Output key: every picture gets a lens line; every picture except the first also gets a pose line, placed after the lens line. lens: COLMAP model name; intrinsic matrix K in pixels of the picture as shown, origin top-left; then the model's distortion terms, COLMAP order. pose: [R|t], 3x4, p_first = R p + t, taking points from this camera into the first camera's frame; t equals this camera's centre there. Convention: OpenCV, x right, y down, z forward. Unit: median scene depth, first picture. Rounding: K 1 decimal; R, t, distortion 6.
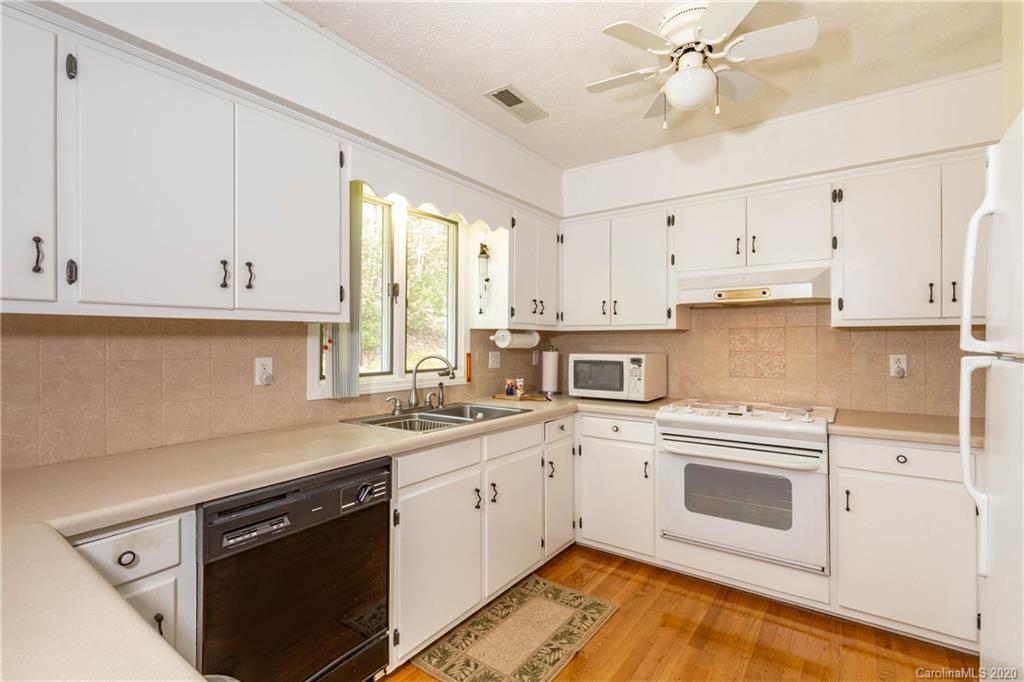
lens RADIAL K [[464.9, 0, 514.3], [0, 464.9, 344.8], [0, 0, 1]] dist [0.003232, -0.000575]
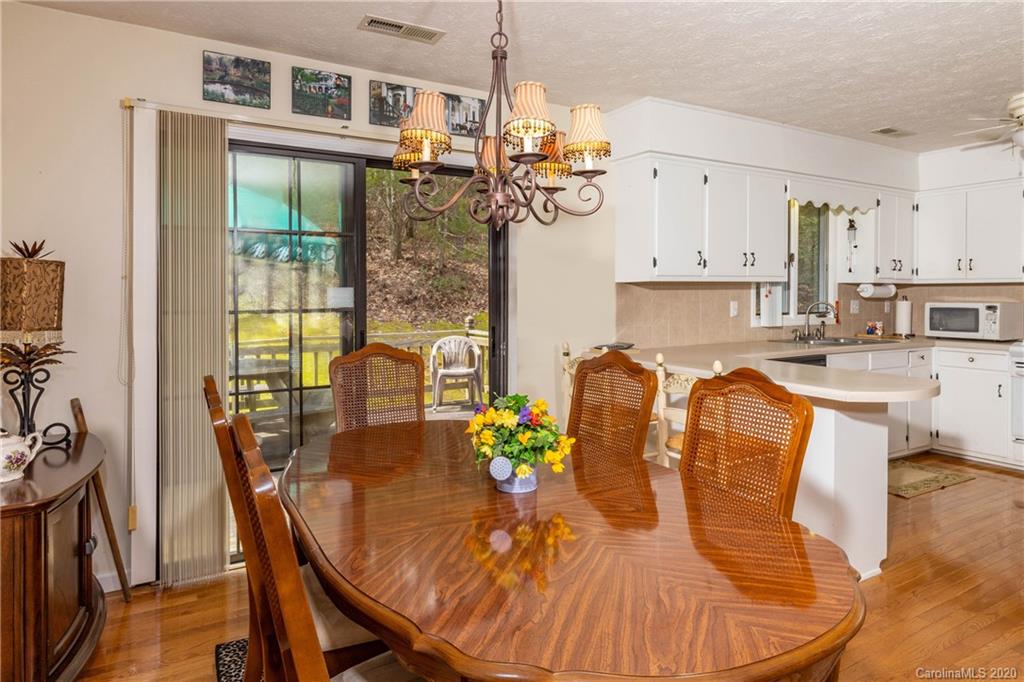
lens RADIAL K [[611.0, 0, 510.2], [0, 611.0, 300.1], [0, 0, 1]] dist [-0.007914, 0.003122]
pose [[0.913424, 0.004890, -0.406981, -0.255378], [-0.003036, 0.999982, 0.005200, 0.009185], [0.406999, -0.003514, 0.913422, -1.028279]]
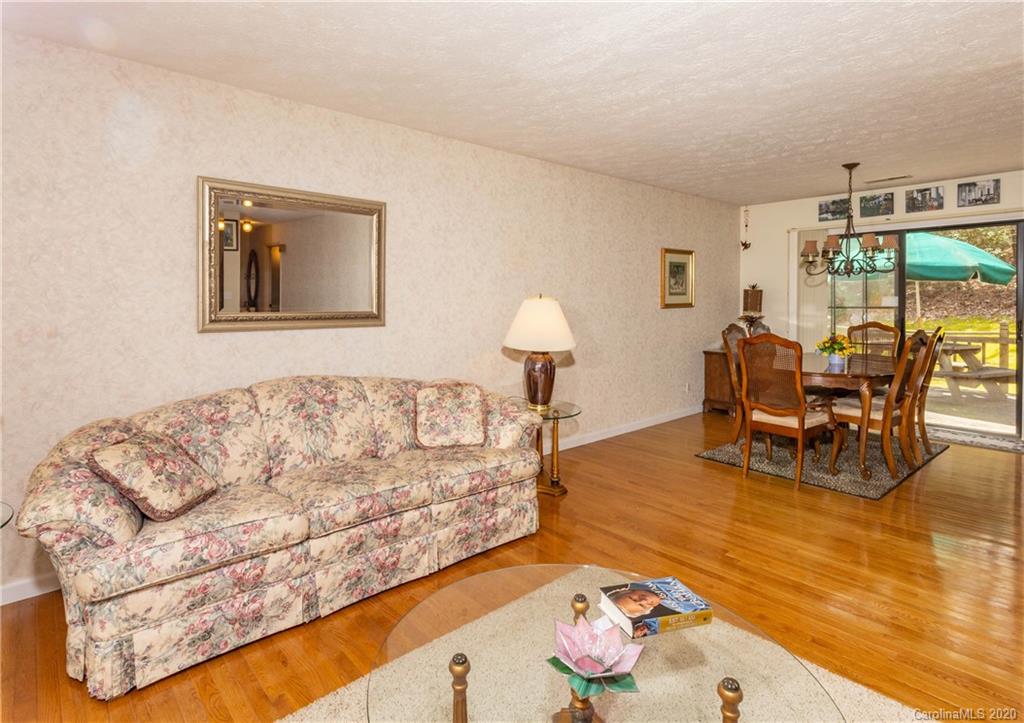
lens RADIAL K [[540.5, 0, 470.5], [0, 540.5, 306.5], [0, 0, 1]] dist [0.015298, 0.001104]
pose [[-0.247337, 0.013198, -0.968840, 1.382946], [-0.001001, 0.999903, 0.013877, 0.003445], [0.968929, 0.004402, -0.247299, -1.145961]]
